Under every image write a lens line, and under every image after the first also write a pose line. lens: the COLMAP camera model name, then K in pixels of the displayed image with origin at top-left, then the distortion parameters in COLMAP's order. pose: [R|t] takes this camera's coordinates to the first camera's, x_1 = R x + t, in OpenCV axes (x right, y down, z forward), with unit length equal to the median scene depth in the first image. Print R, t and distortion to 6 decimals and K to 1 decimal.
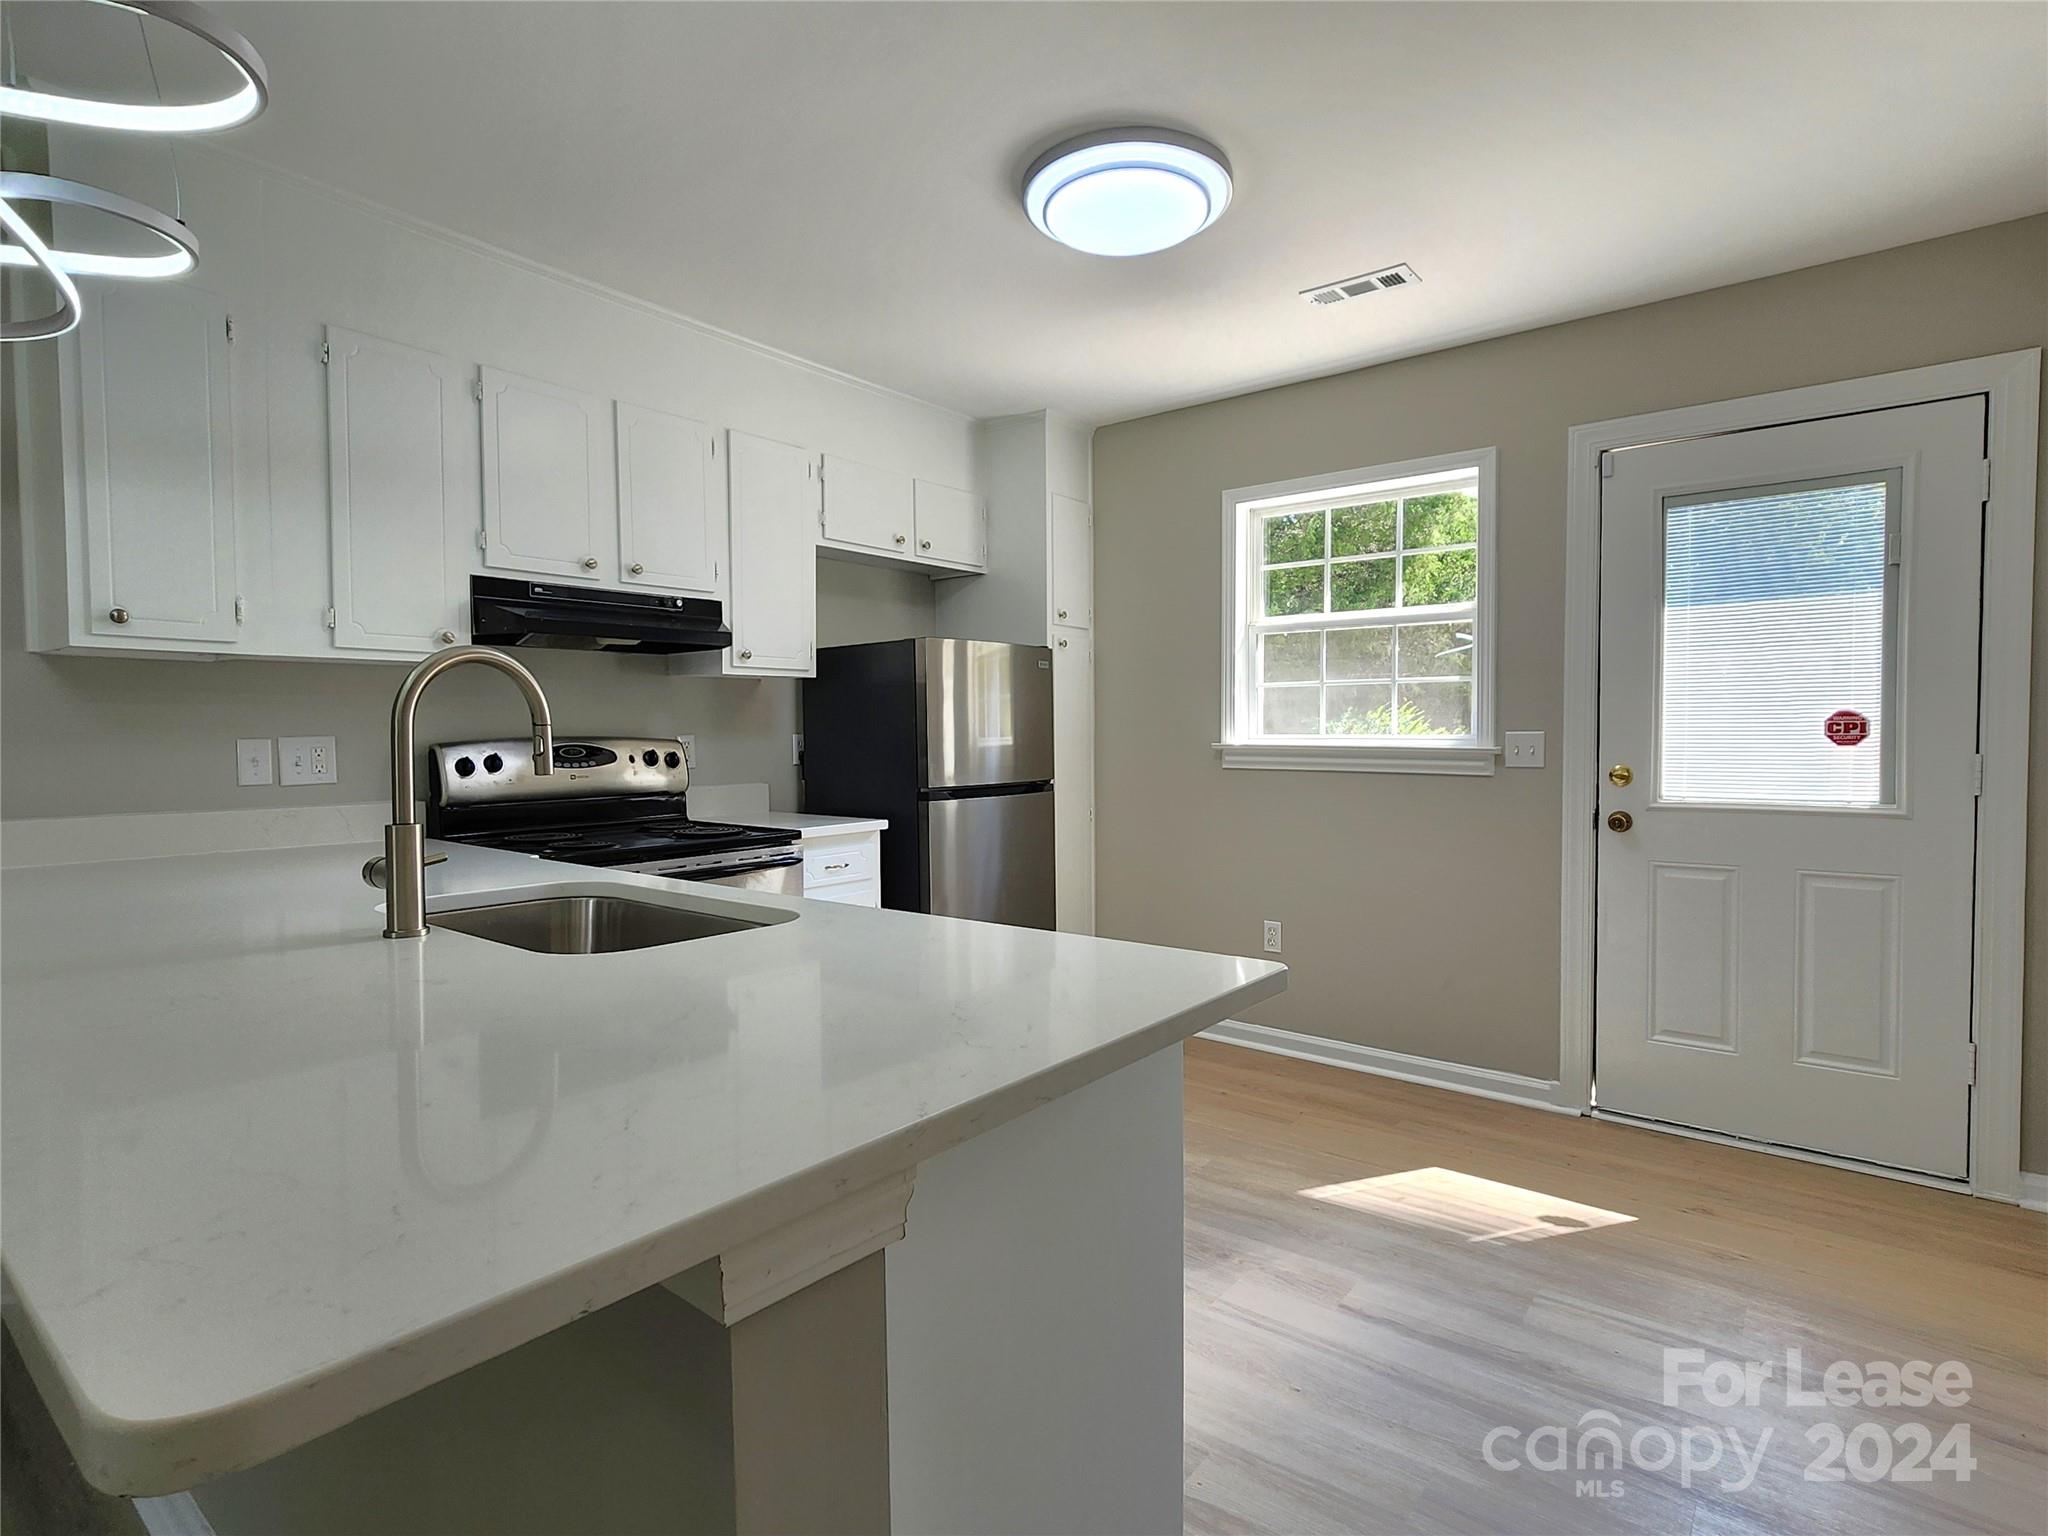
lens RADIAL K [[1020.9, 0, 1024.0], [0, 1020.9, 768.0], [0, 0, 1]] dist [0.001502, -0.000162]
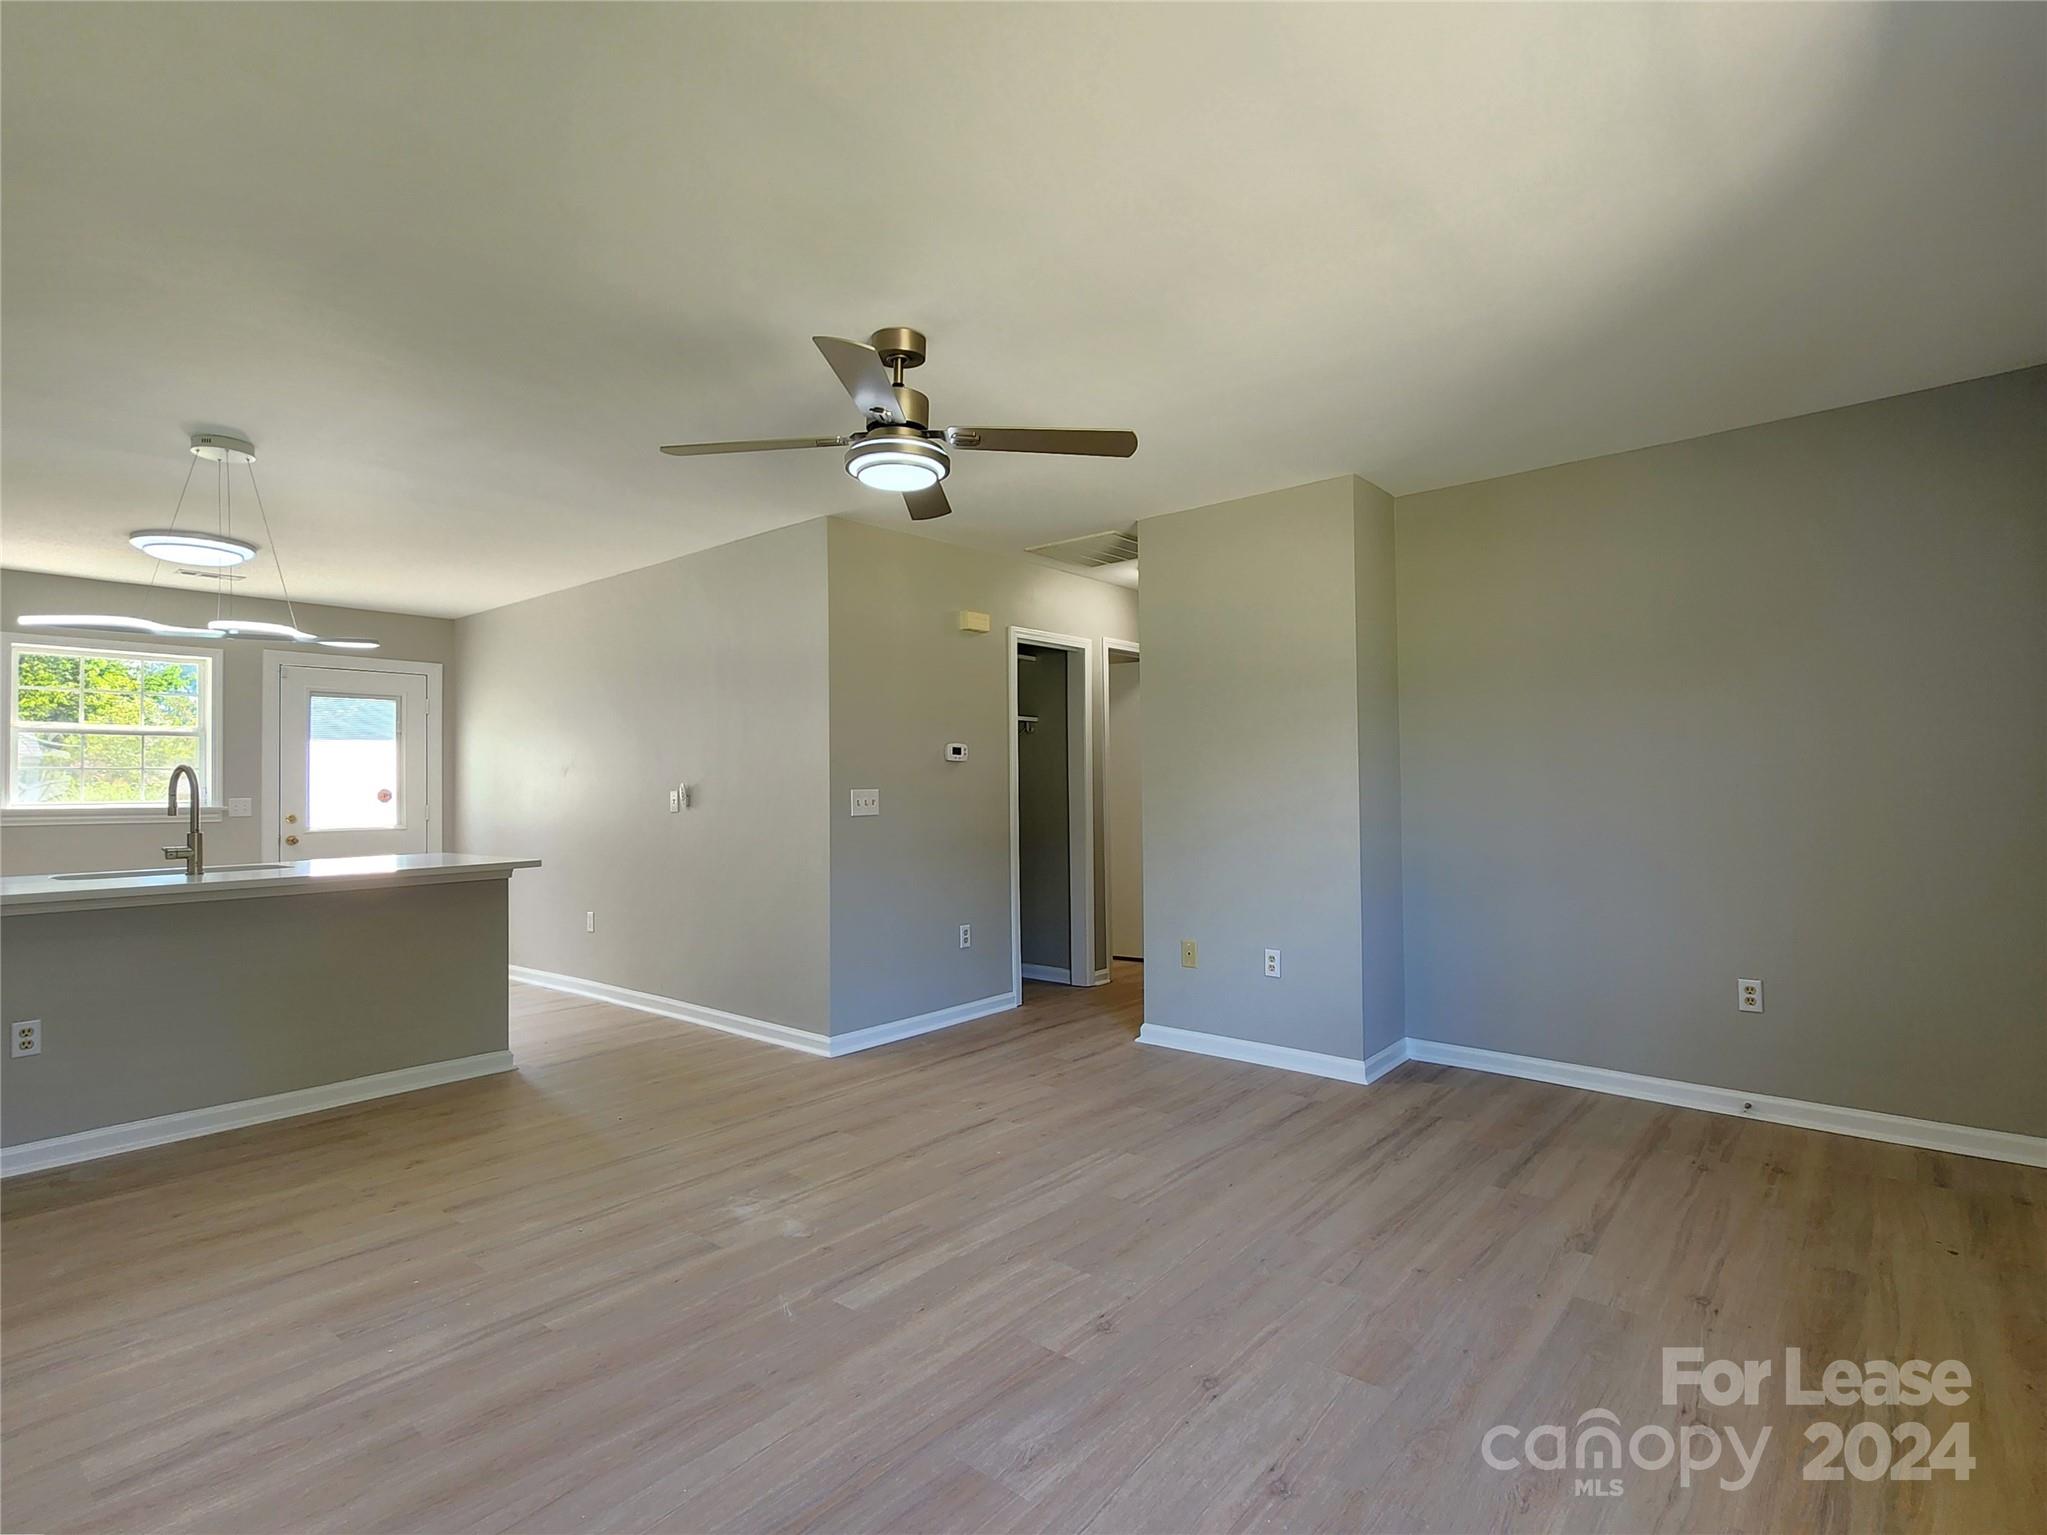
lens RADIAL K [[1023.7, 0, 1023.5], [0, 1023.7, 767.5], [0, 0, 1]] dist [-0.000277, 0.000077]
pose [[0.035802, 0.024162, 0.999067, -1.307982], [0.046394, 0.998590, -0.025813, 0.023321], [-0.998281, 0.047275, 0.034631, -0.517271]]
